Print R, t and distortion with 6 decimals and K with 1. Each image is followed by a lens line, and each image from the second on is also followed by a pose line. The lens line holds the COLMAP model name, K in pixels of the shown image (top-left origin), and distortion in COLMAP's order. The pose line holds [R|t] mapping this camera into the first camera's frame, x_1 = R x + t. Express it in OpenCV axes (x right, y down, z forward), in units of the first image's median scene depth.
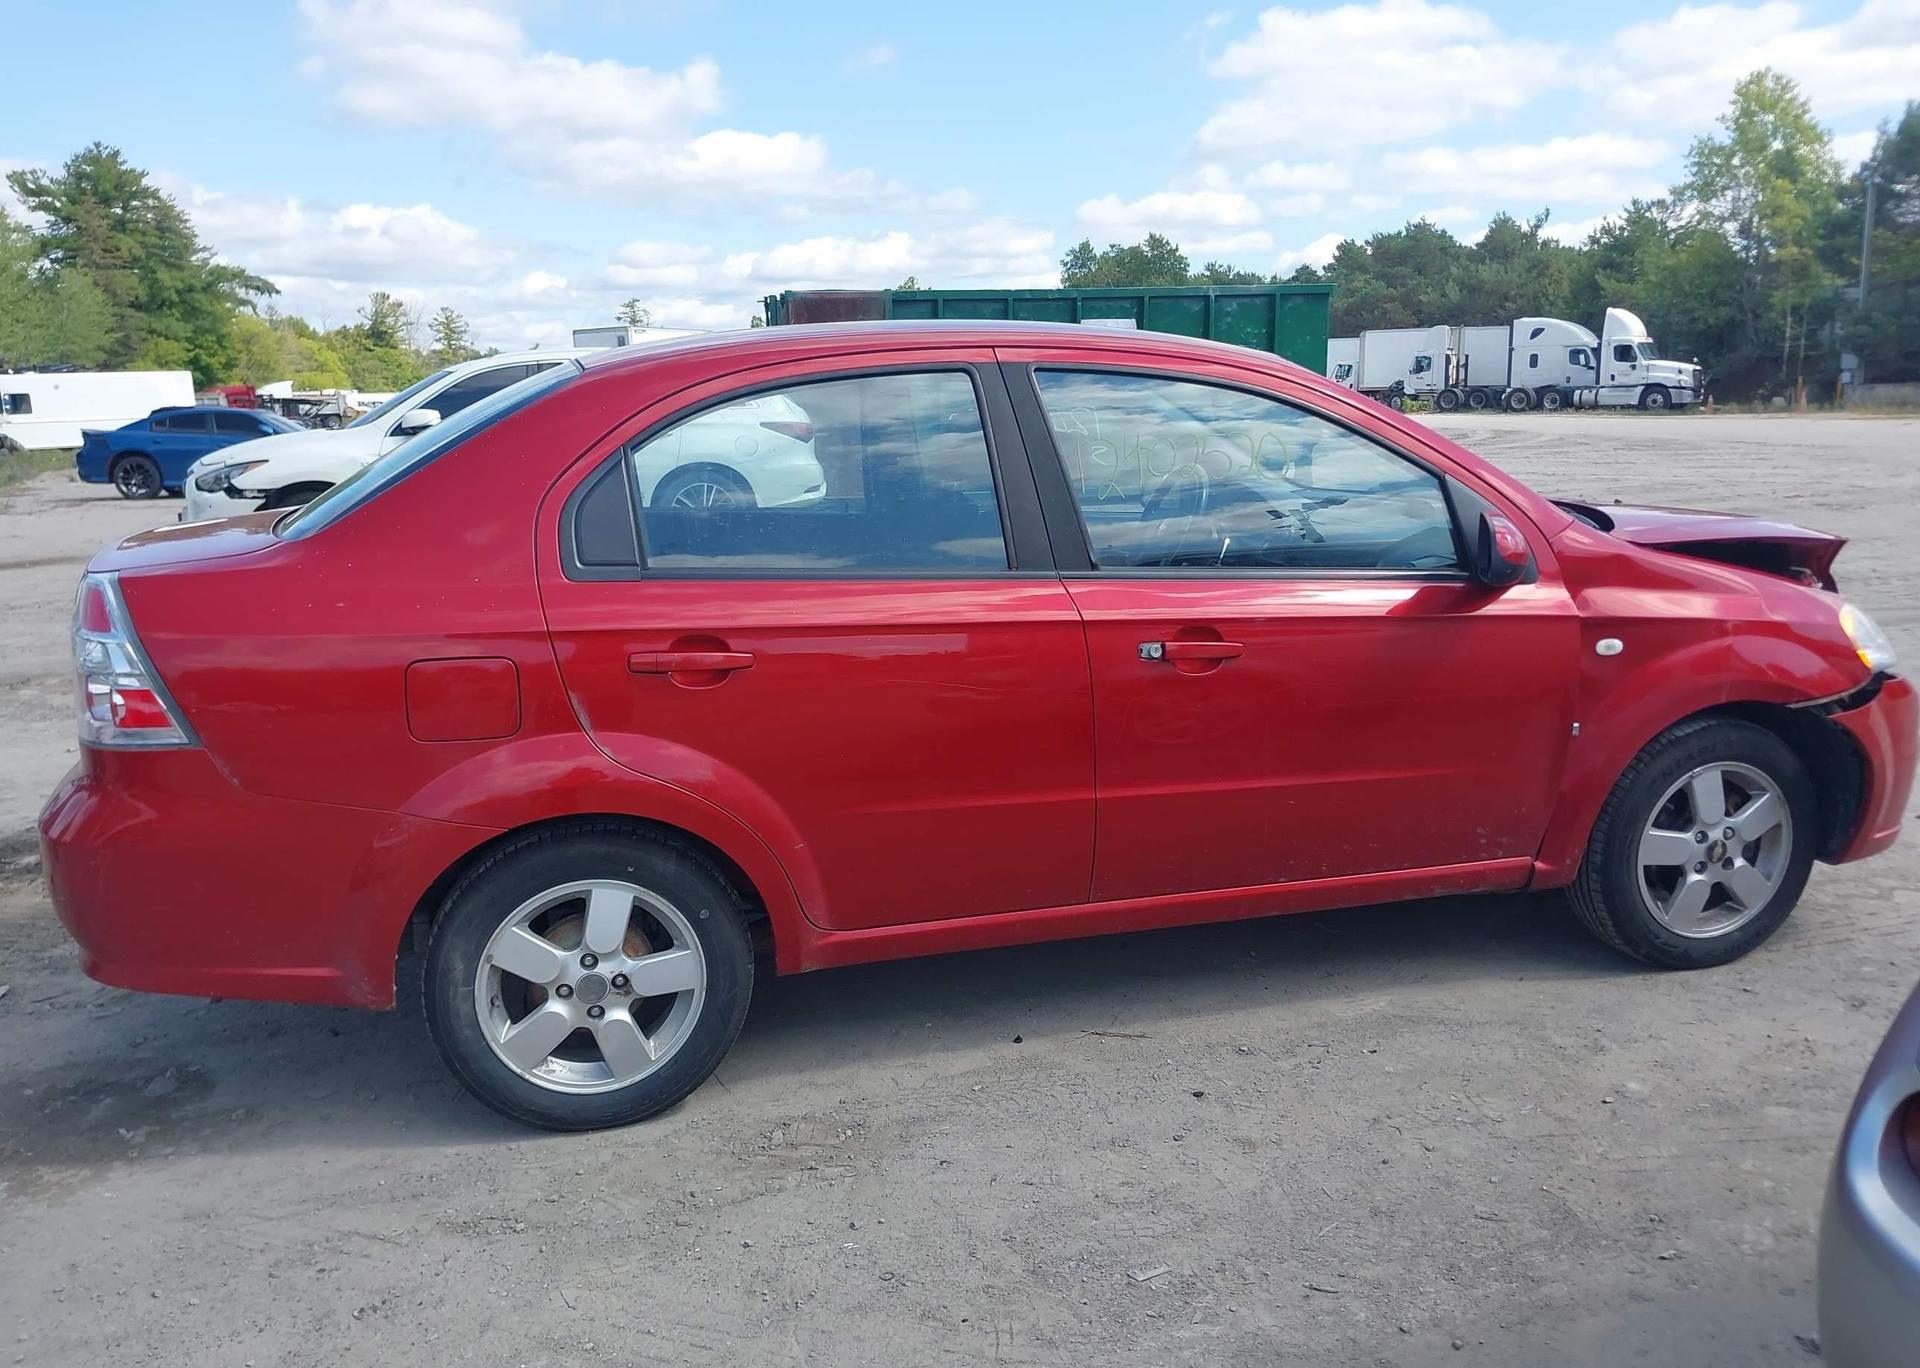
lens RADIAL K [[1516.0, 0, 996.5], [0, 1516.0, 766.7], [0, 0, 1]] dist [0.005529, -0.014883]
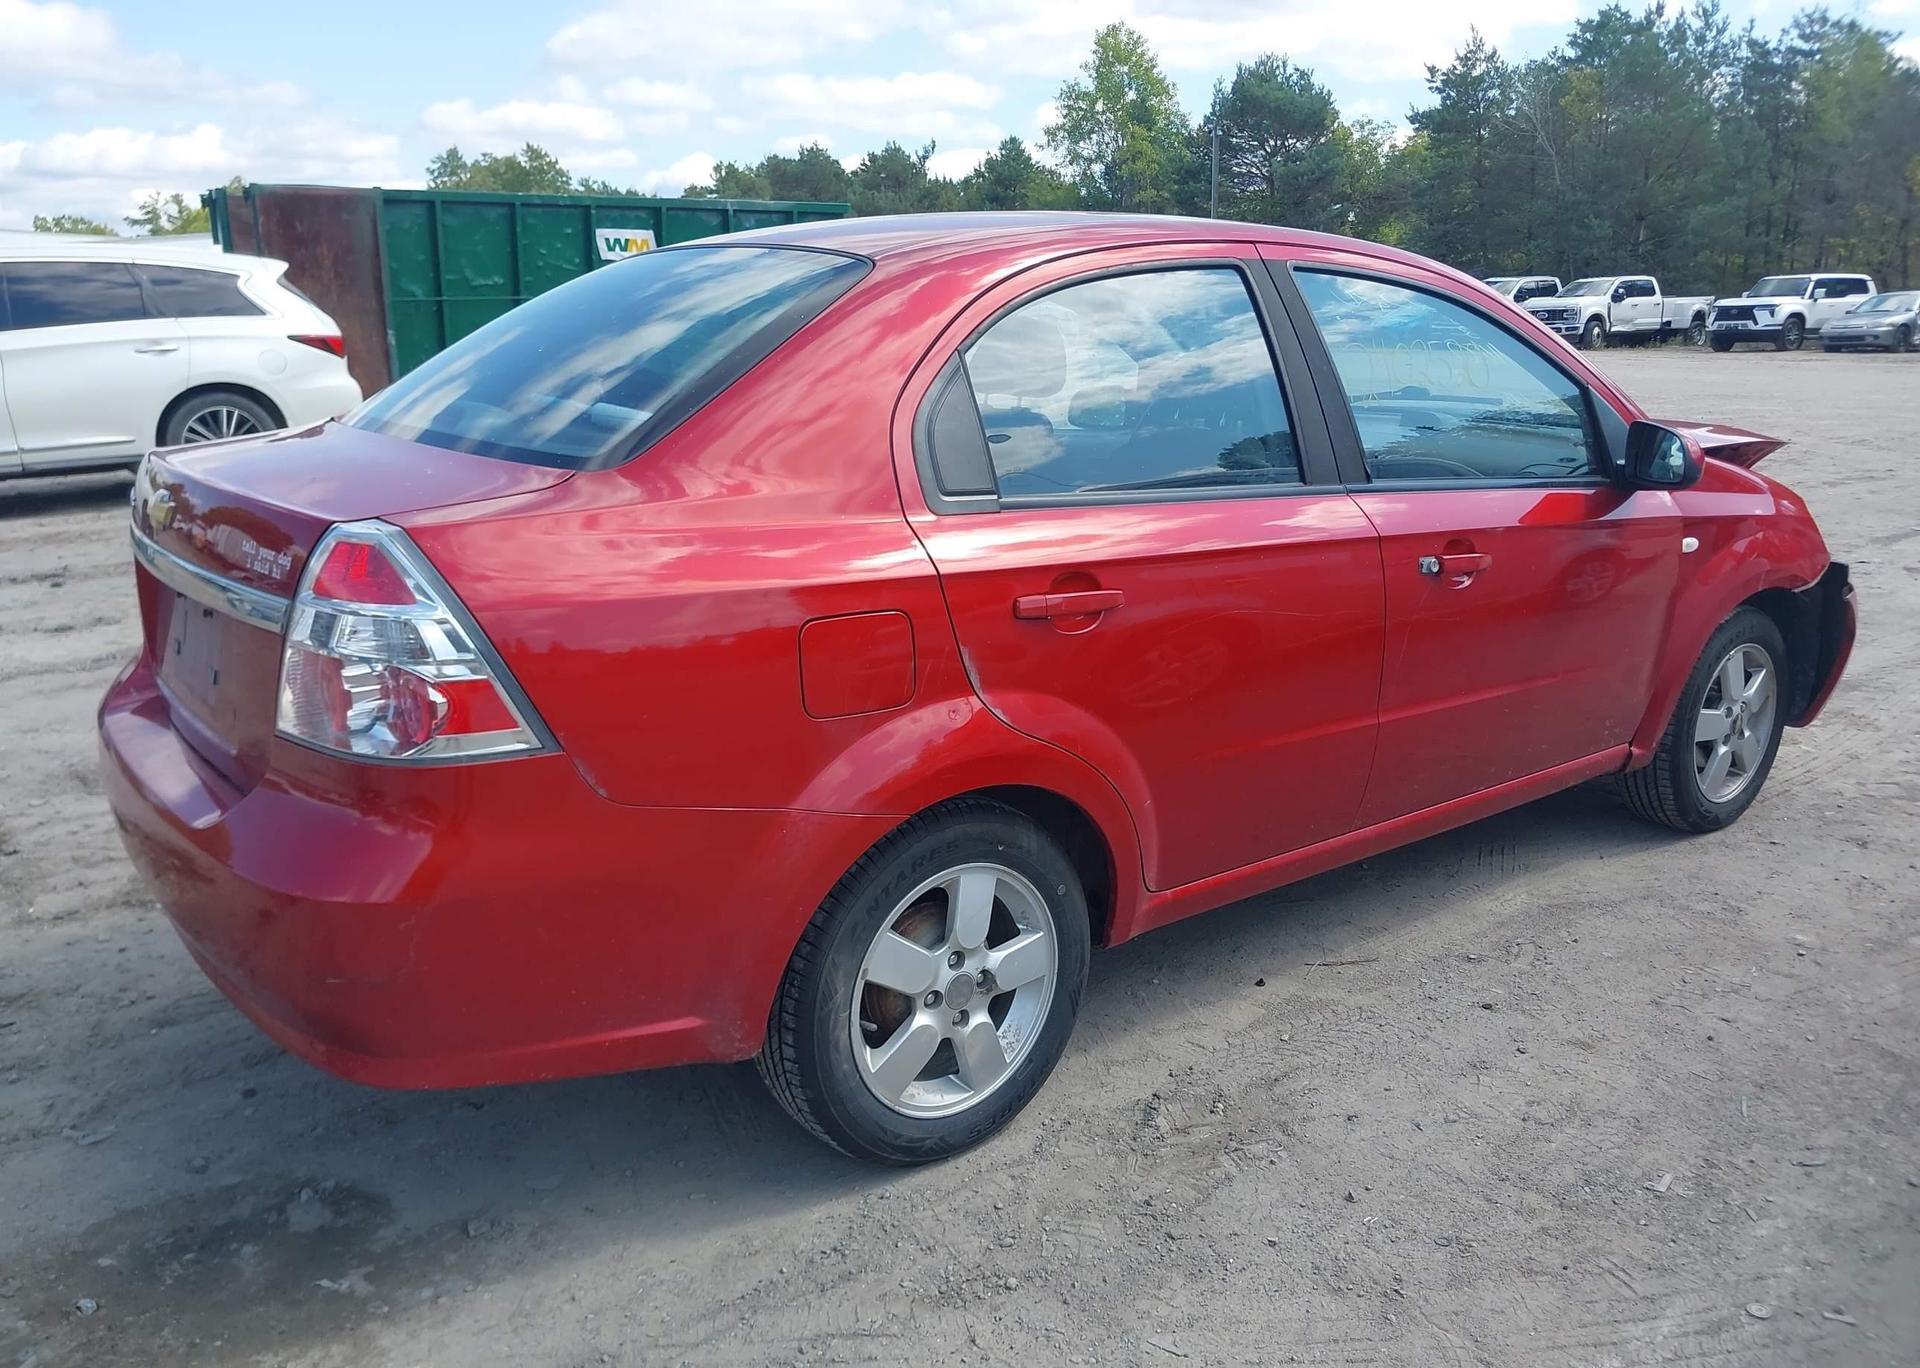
lens RADIAL K [[1516.0, 0, 1000.9], [0, 1516.0, 747.7], [0, 0, 1]] dist [0.005529, -0.014883]
pose [[0.920834, -0.091654, 0.379032, -0.481909], [0.078441, 0.995654, 0.050193, -0.027559], [-0.381985, -0.016488, 0.924021, 0.179249]]
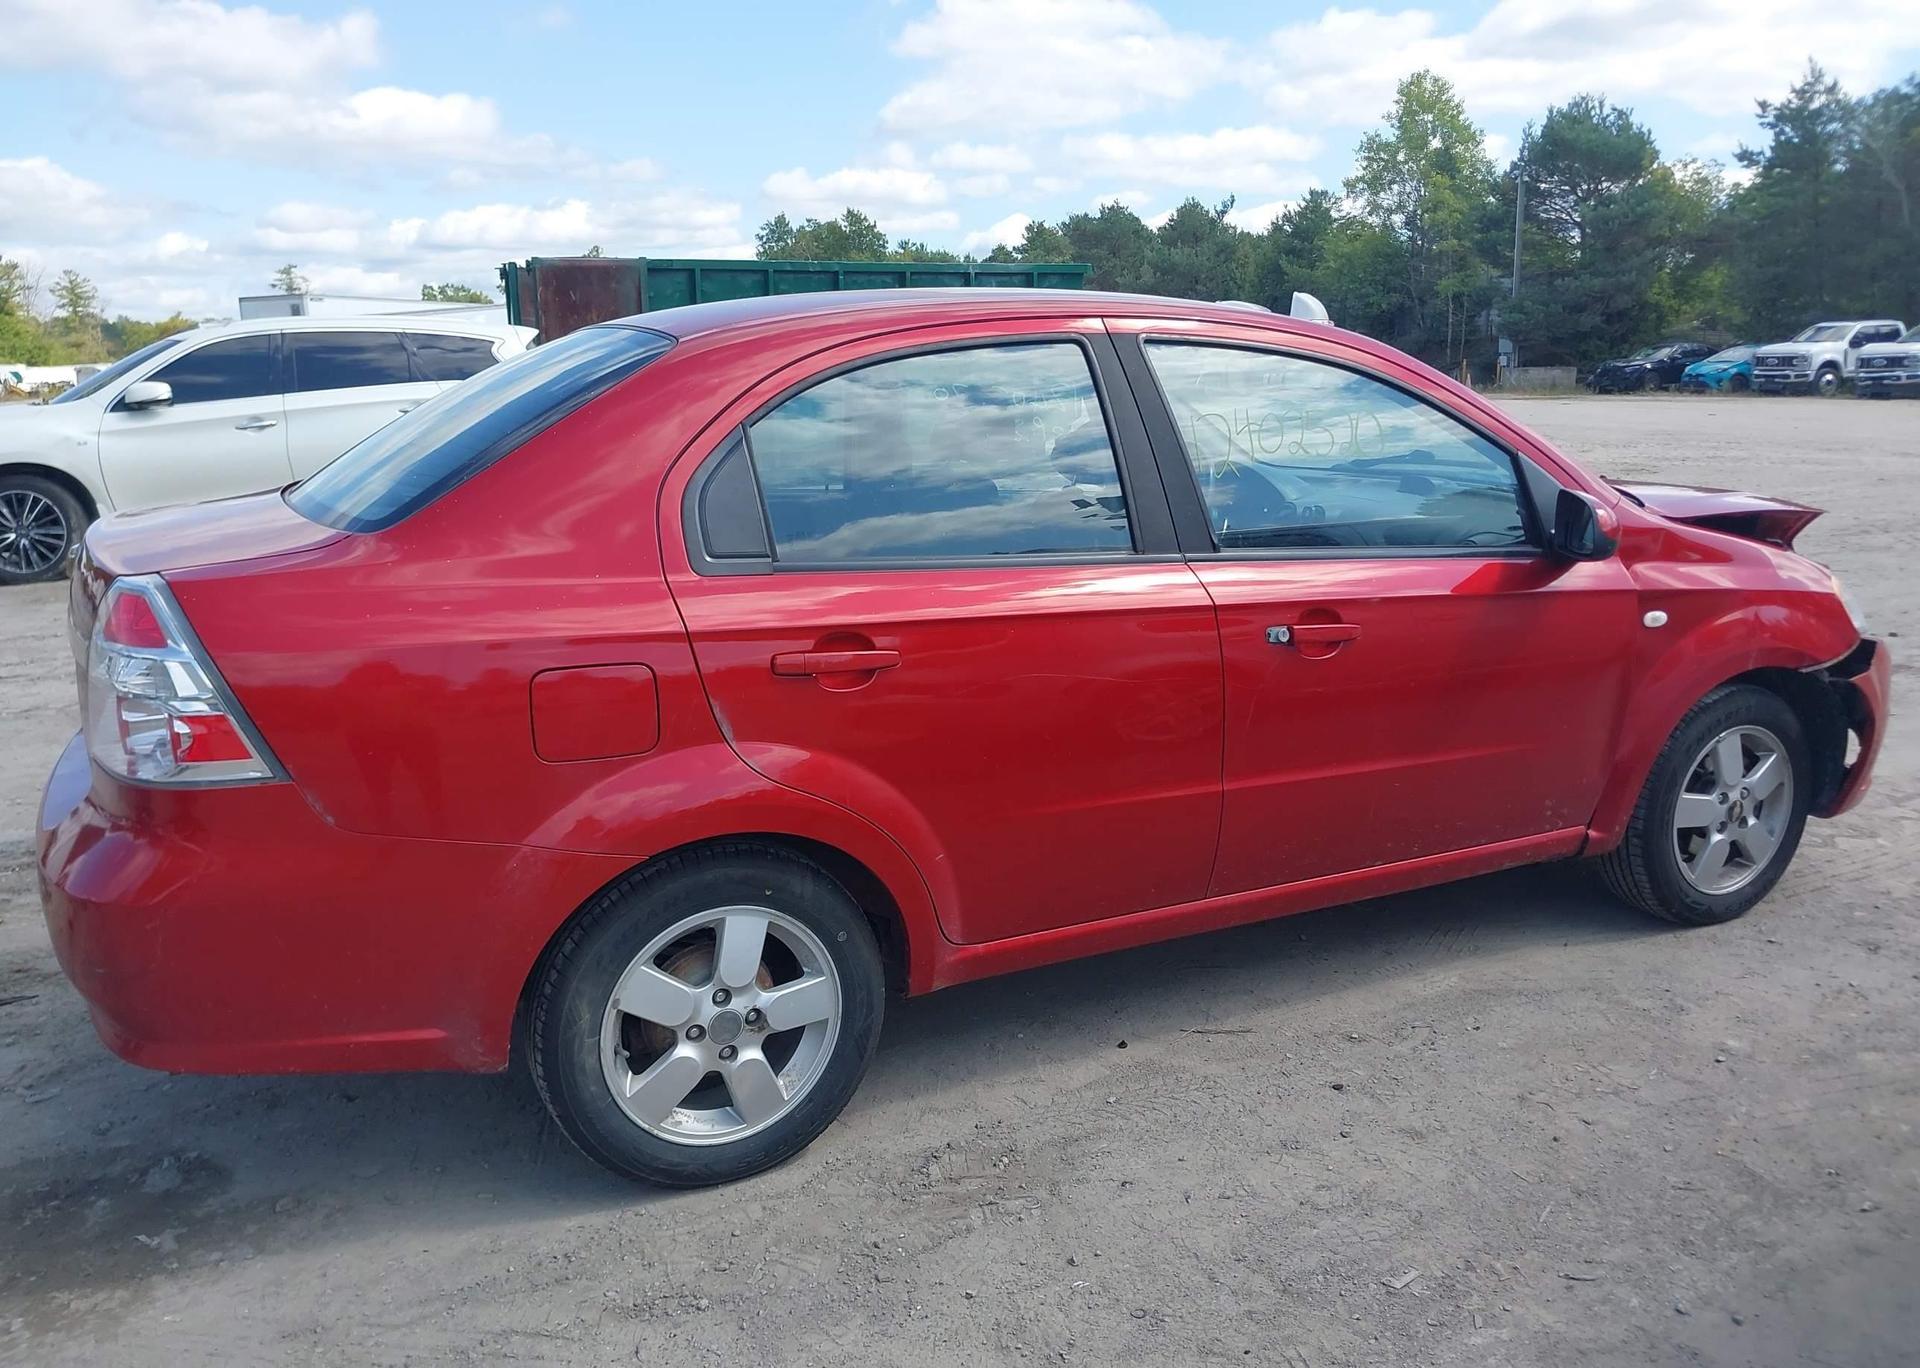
lens RADIAL K [[1516.0, 0, 1000.0], [0, 1516.0, 754.8], [0, 0, 1]] dist [0.005529, -0.014883]
pose [[0.979904, -0.042003, 0.194998, -0.239129], [0.040685, 0.999114, 0.010758, -0.015906], [-0.195277, -0.002609, 0.980745, 0.075303]]
